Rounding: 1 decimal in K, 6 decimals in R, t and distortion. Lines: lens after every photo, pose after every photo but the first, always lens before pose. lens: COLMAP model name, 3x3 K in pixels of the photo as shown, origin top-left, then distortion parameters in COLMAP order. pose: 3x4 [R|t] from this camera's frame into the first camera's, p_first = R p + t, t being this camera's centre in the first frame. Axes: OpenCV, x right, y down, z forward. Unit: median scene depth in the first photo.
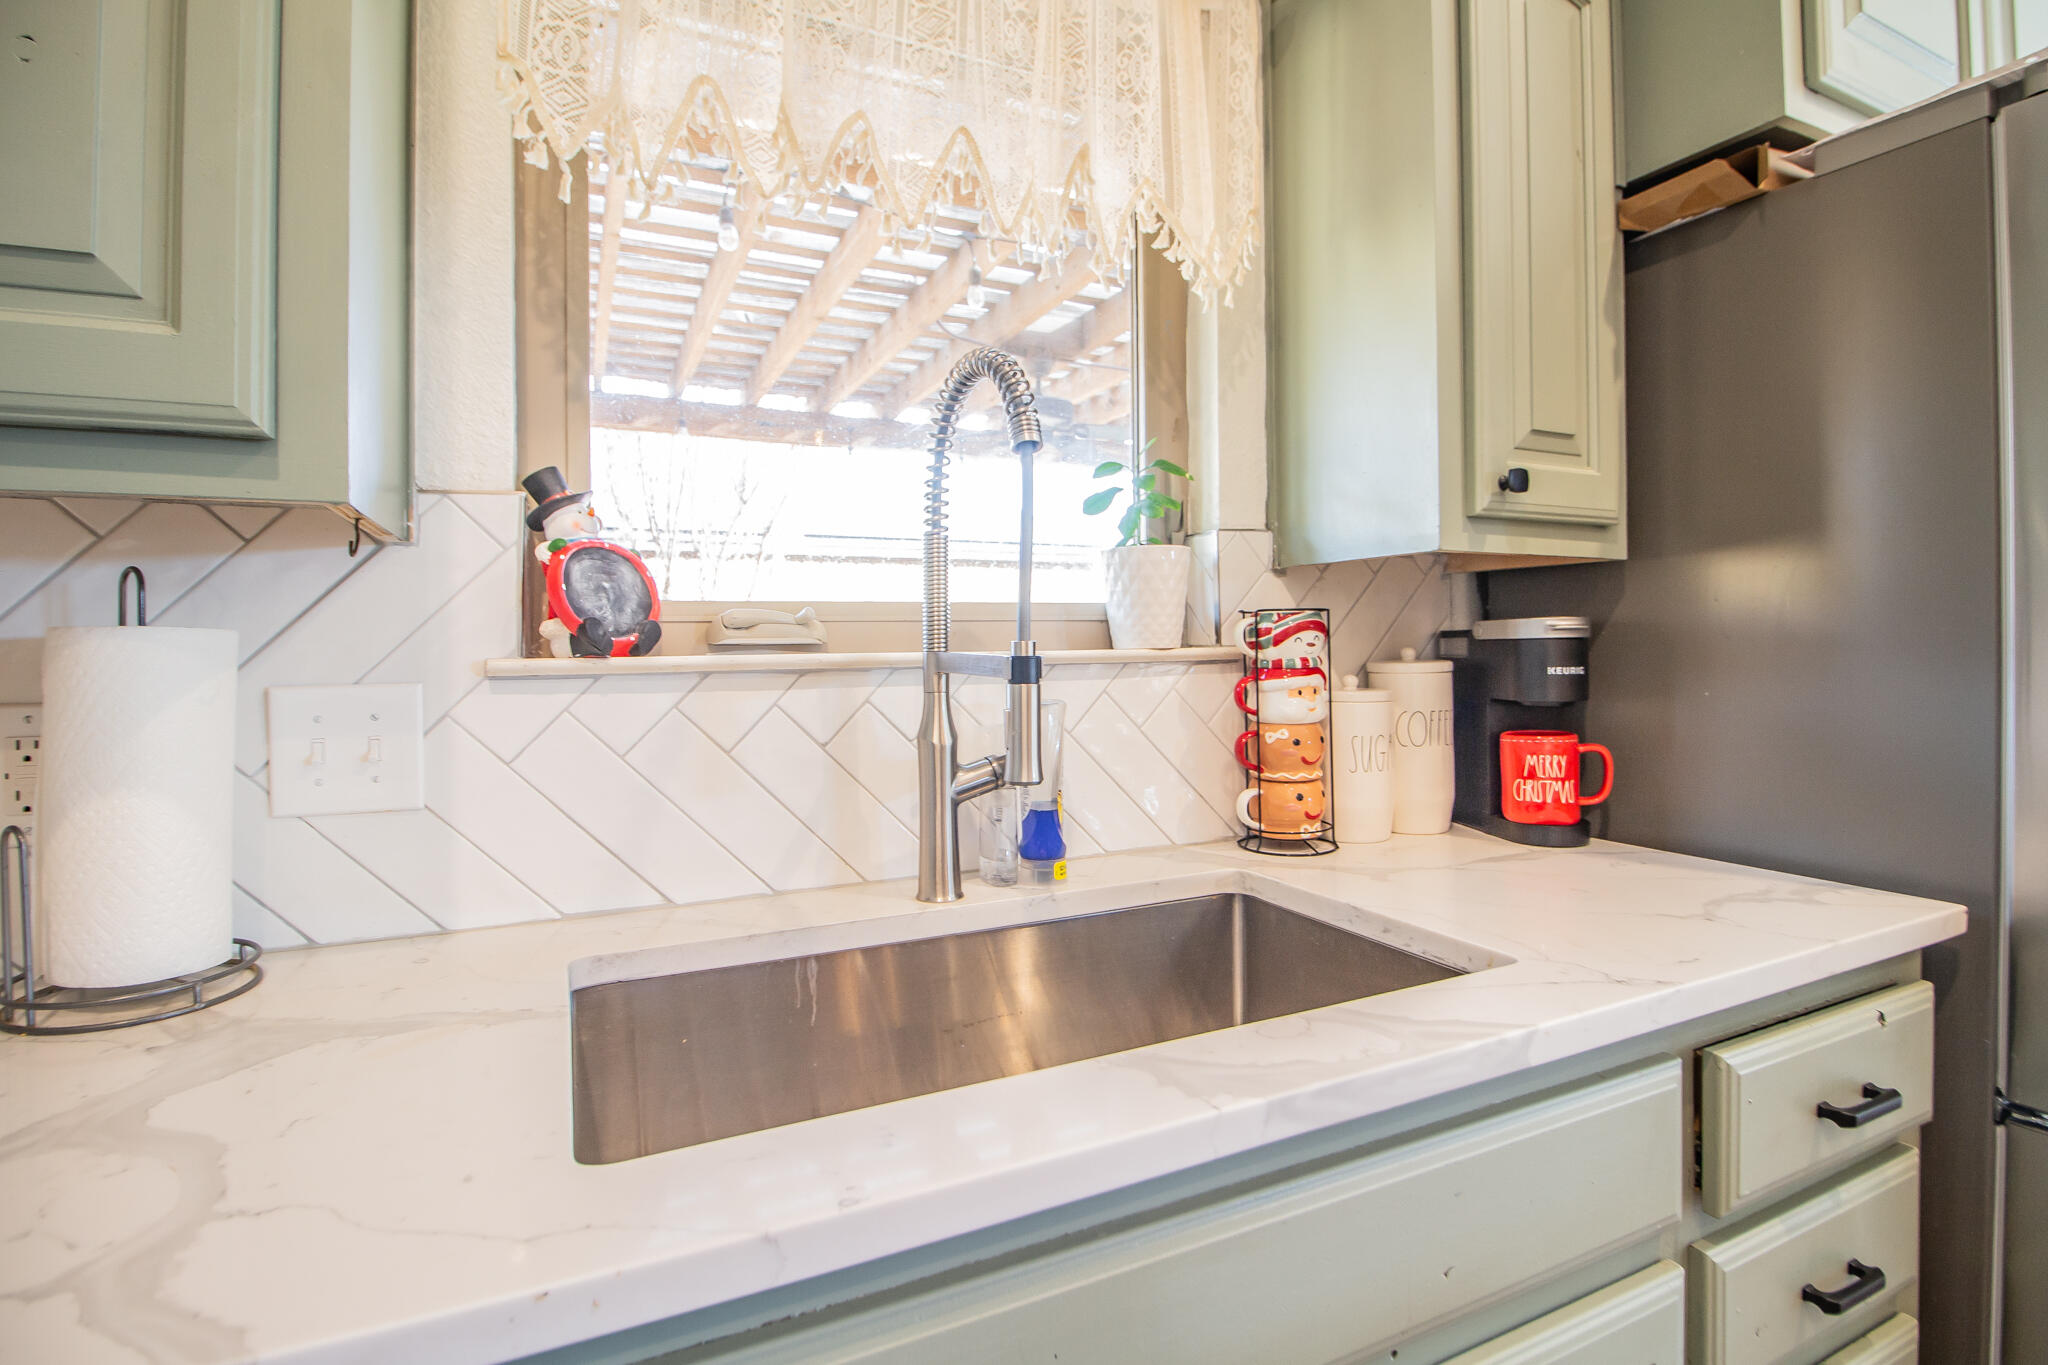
lens RADIAL K [[952.8, 0, 1027.4], [0, 952.8, 647.0], [0, 0, 1]] dist [-0.028845, -0.001991]
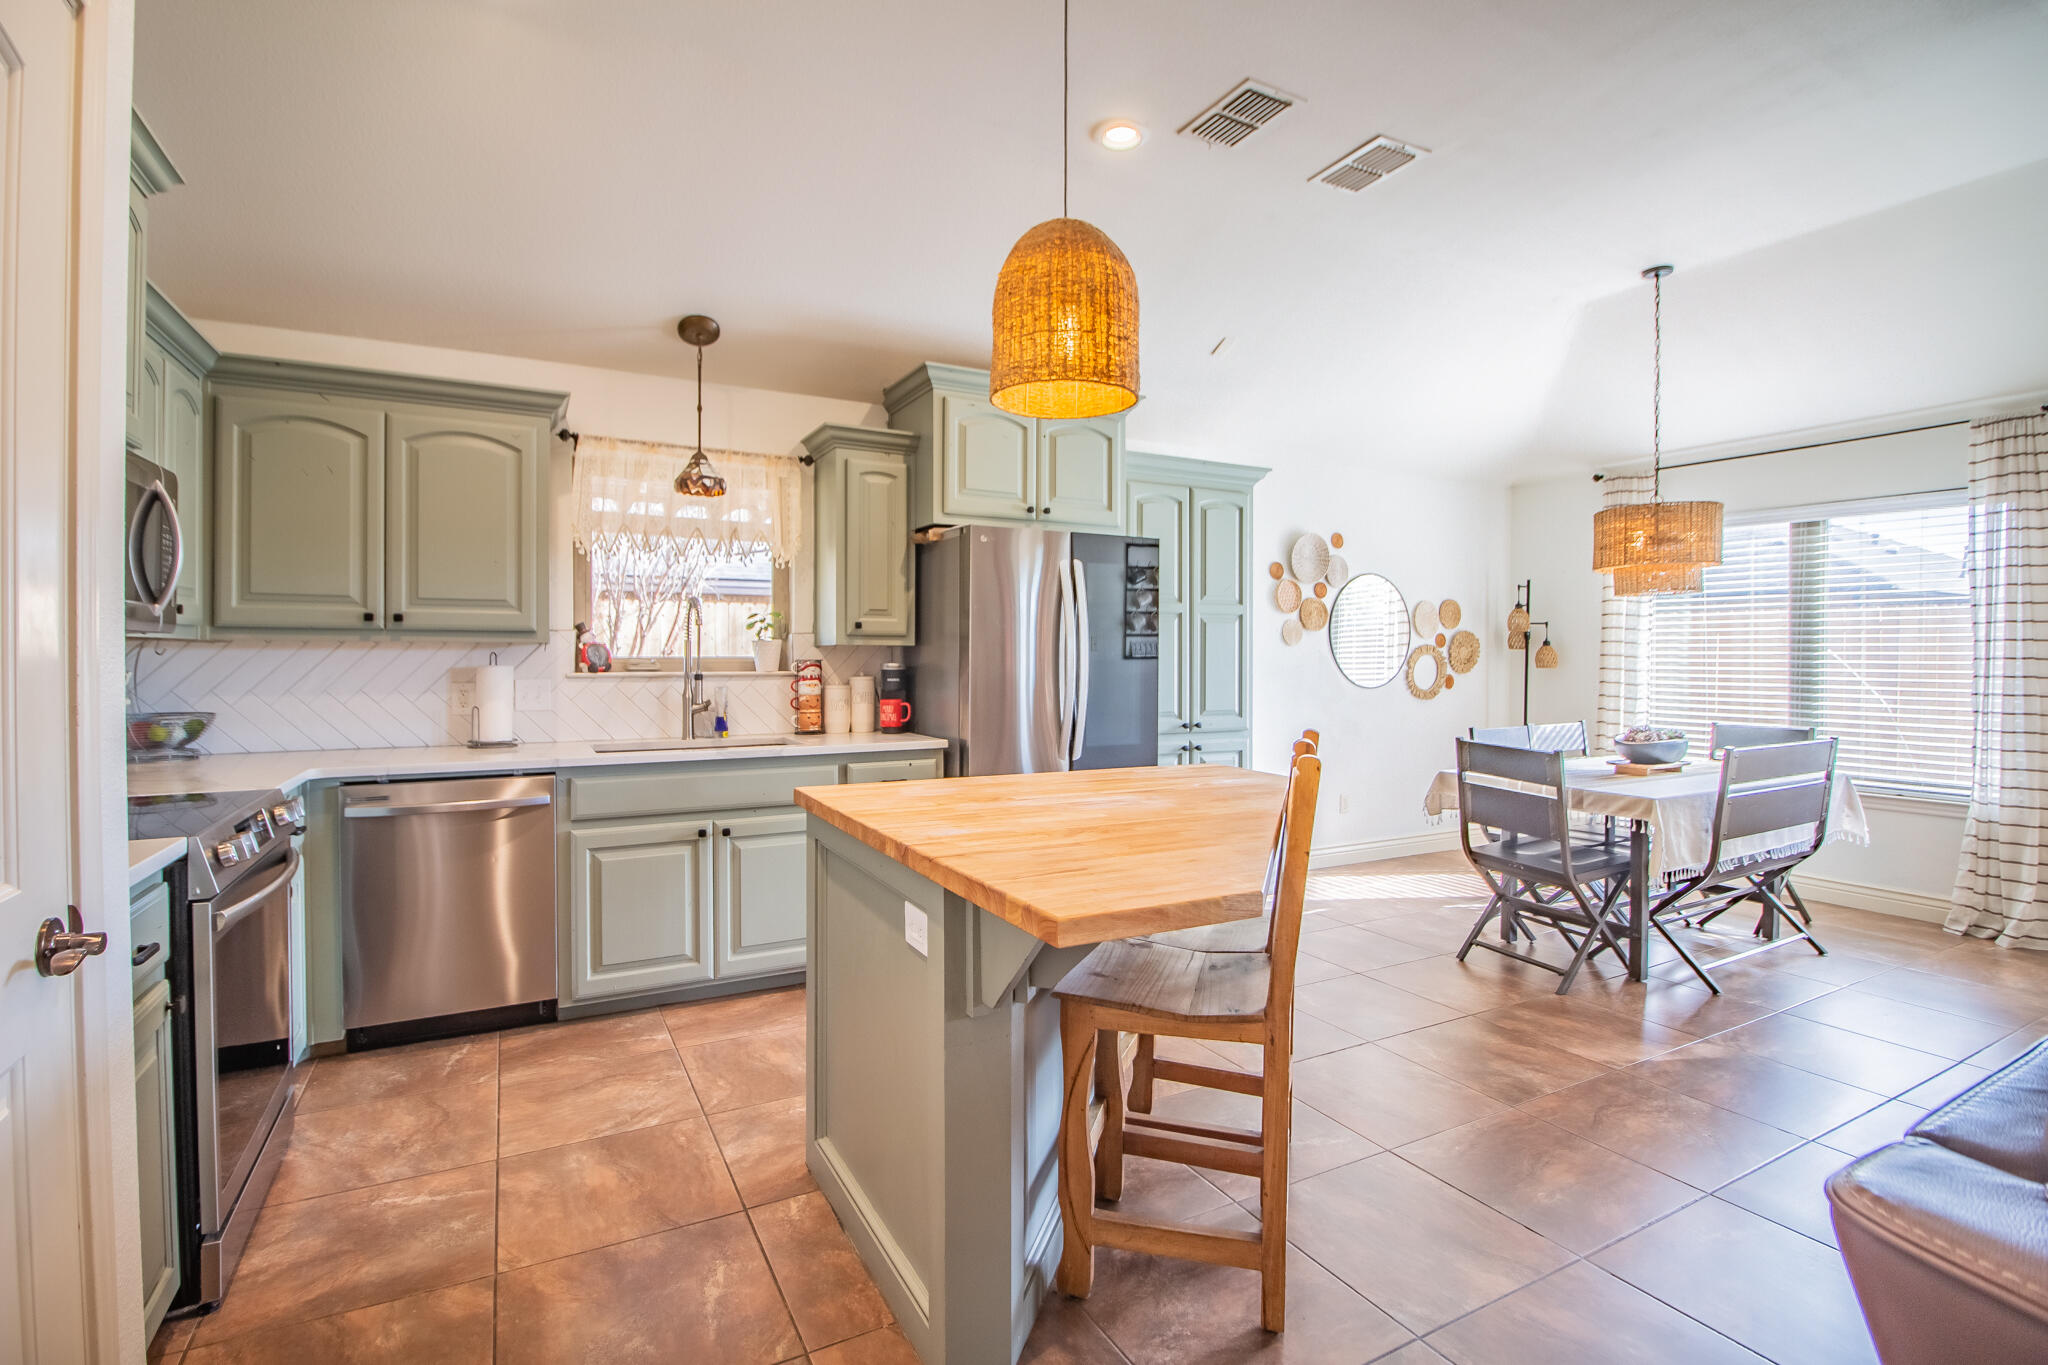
lens RADIAL K [[931.9, 0, 1013.8], [0, 931.9, 662.8], [0, 0, 1]] dist [-0.024353, -0.005211]
pose [[0.999114, 0.012512, 0.040174, 1.017435], [-0.012793, 0.999895, 0.006734, -0.071183], [-0.040085, -0.007242, 0.999170, -2.629370]]
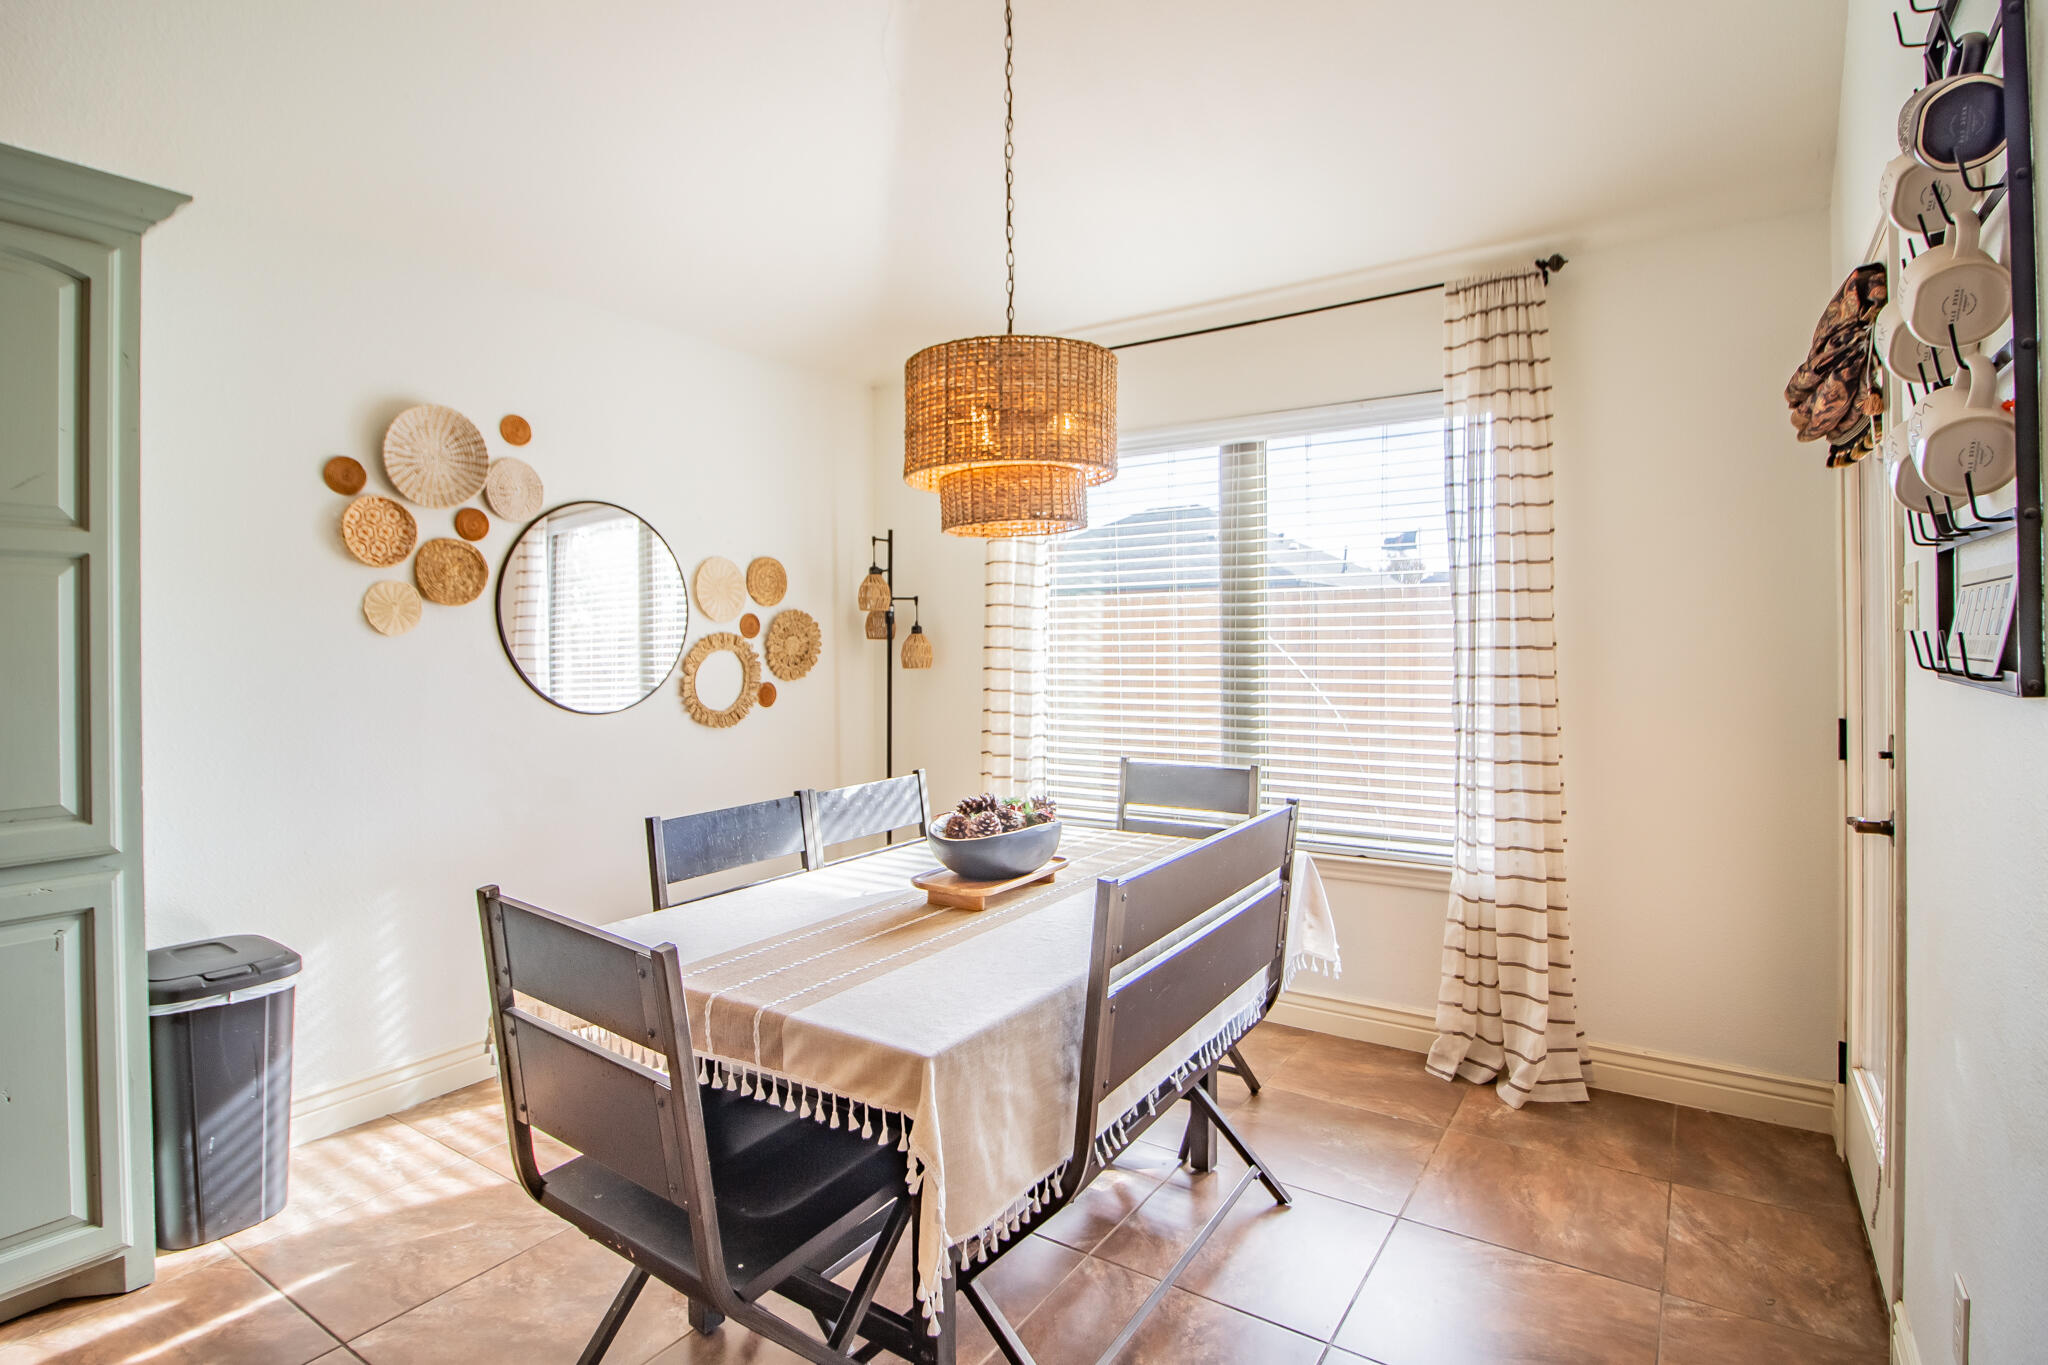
lens RADIAL K [[1016.6, 0, 1035.1], [0, 1016.6, 647.8], [0, 0, 1]] dist [-0.014490, -0.000541]
pose [[0.844670, 0.001704, 0.535285, 2.766946], [0.000756, 0.999990, -0.004376, -0.105844], [-0.535287, 0.004101, 0.844660, -0.721929]]
